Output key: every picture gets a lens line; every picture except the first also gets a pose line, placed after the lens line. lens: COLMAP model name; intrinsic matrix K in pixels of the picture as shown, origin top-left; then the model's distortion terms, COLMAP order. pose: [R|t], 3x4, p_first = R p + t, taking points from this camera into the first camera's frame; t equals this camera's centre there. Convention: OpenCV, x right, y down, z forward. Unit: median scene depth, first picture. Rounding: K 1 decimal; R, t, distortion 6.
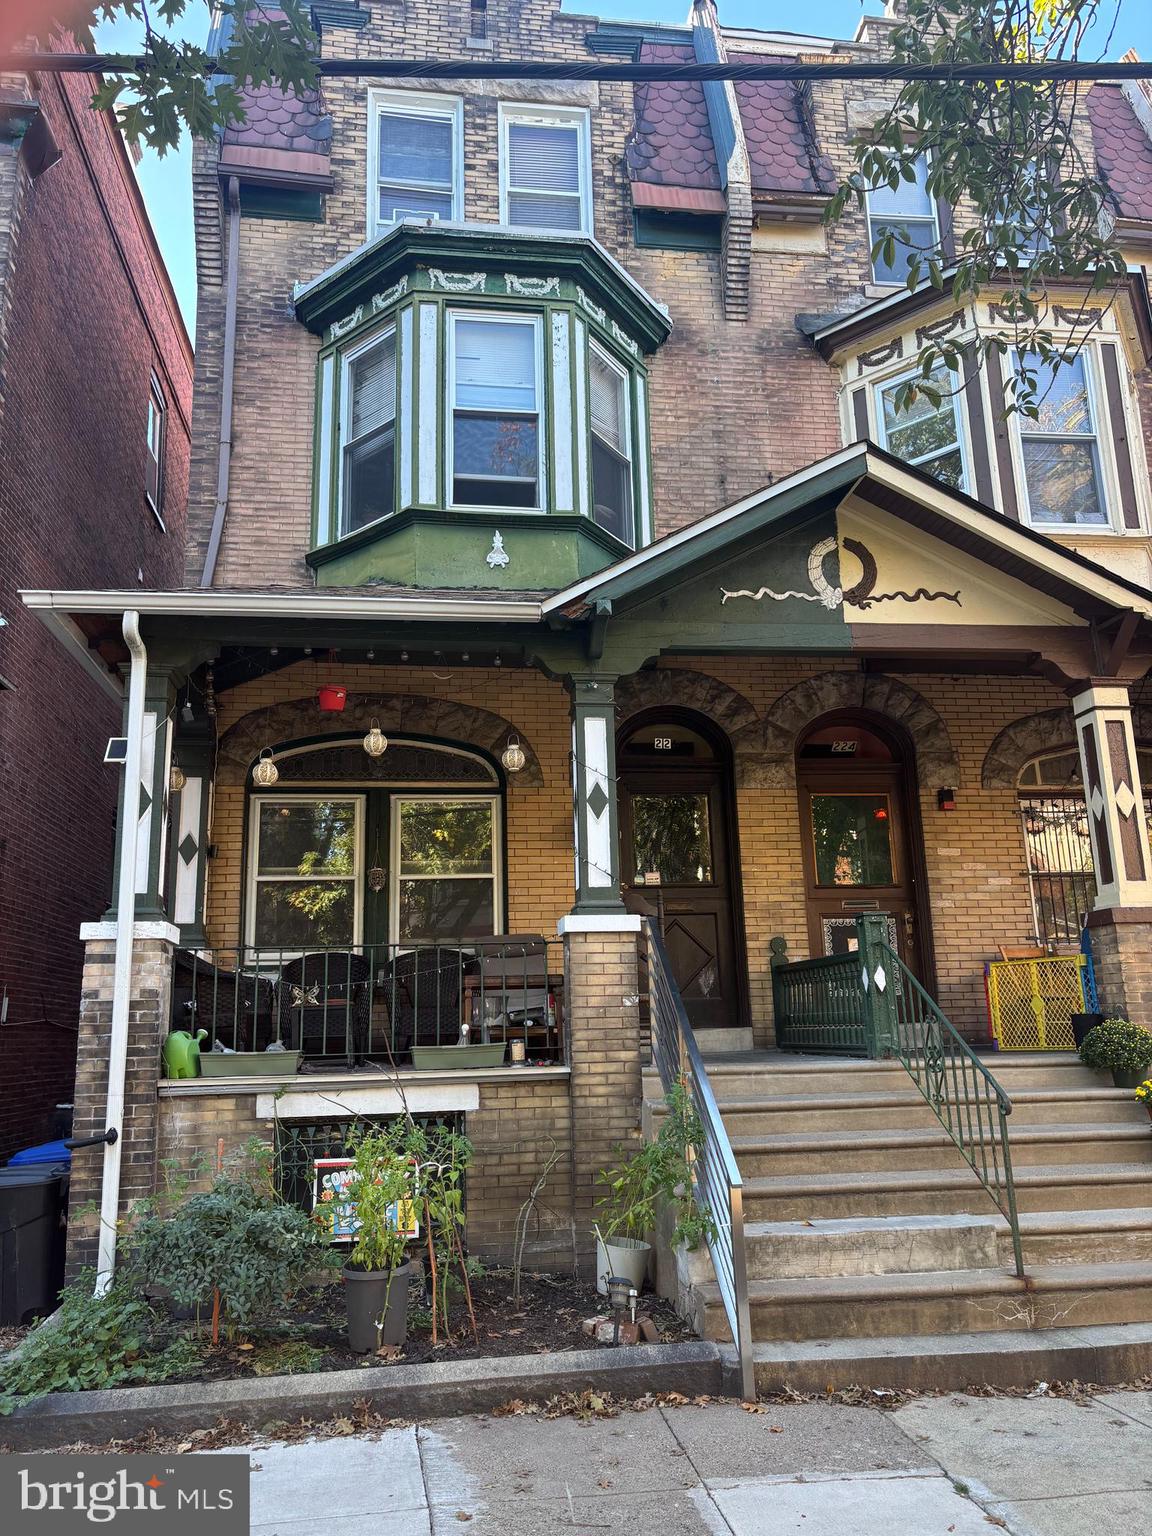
lens RADIAL K [[1158.5, 0, 570.2], [0, 1158.5, 770.6], [0, 0, 1]] dist [0.061294, -0.064605]
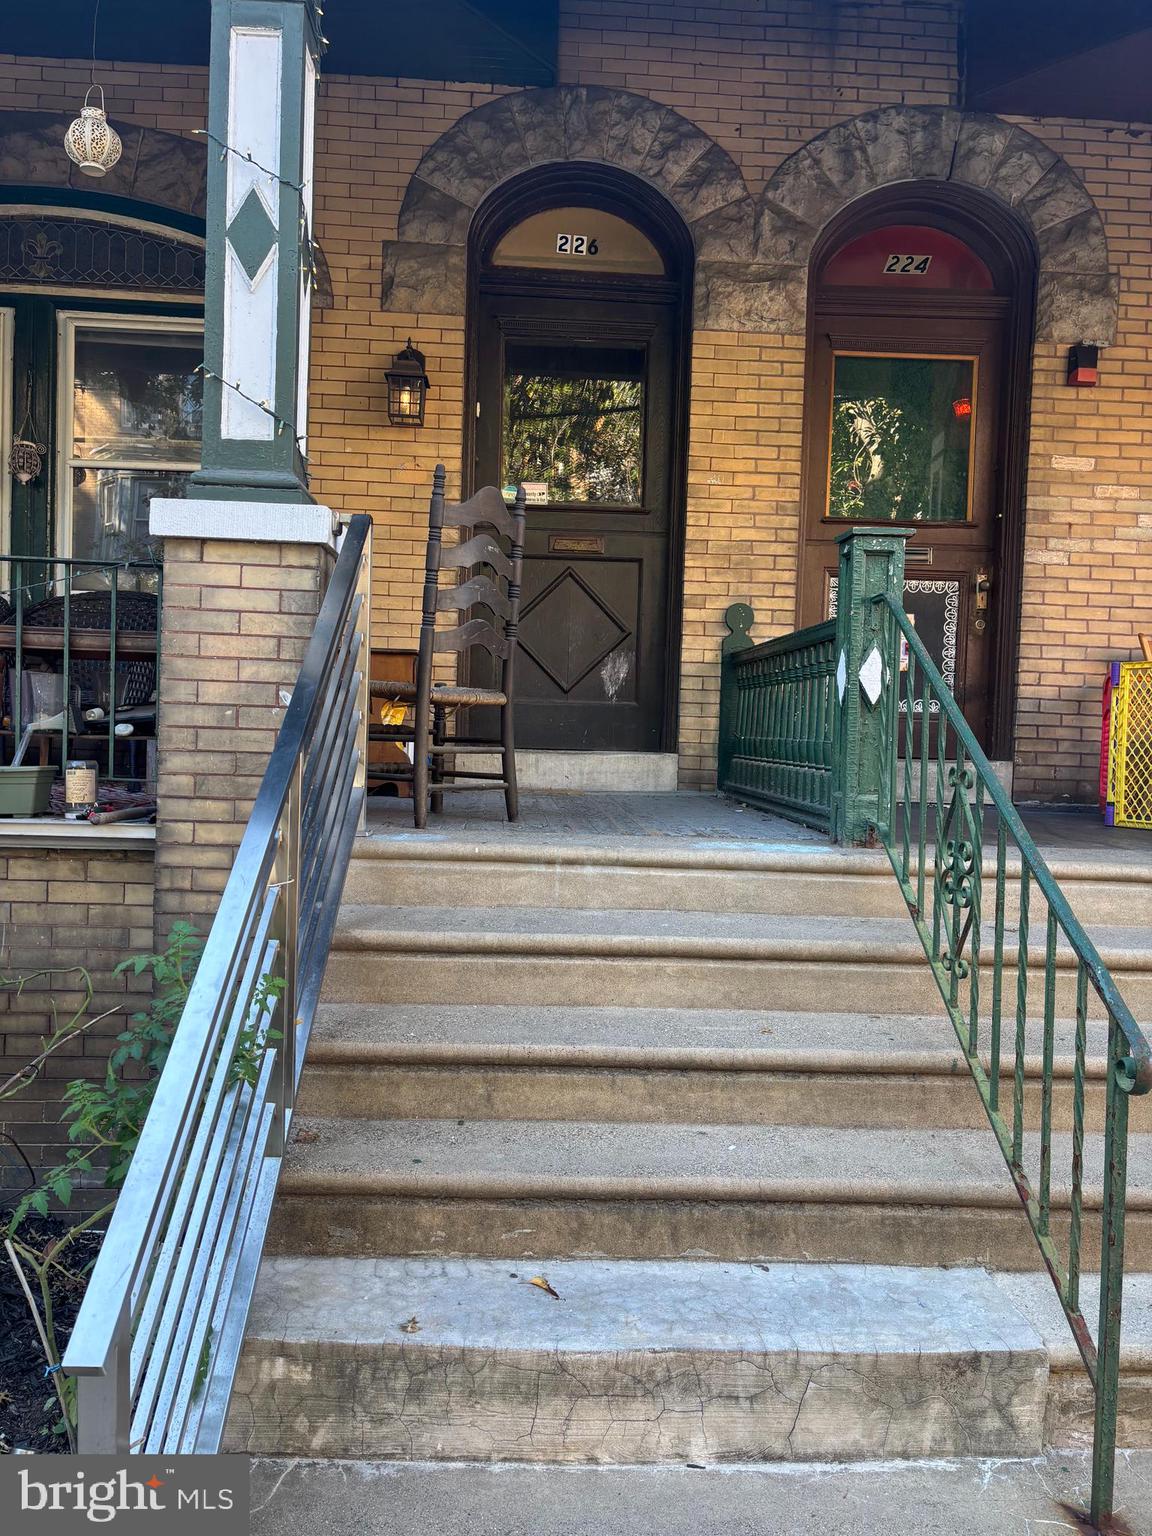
lens RADIAL K [[1158.5, 0, 572.9], [0, 1158.5, 768.3], [0, 0, 1]] dist [0.061294, -0.064605]
pose [[0.995414, 0.059255, -0.075096, 0.146508], [-0.038363, 0.966429, 0.254055, 0.081191], [0.087629, -0.250009, 0.964270, 0.429846]]
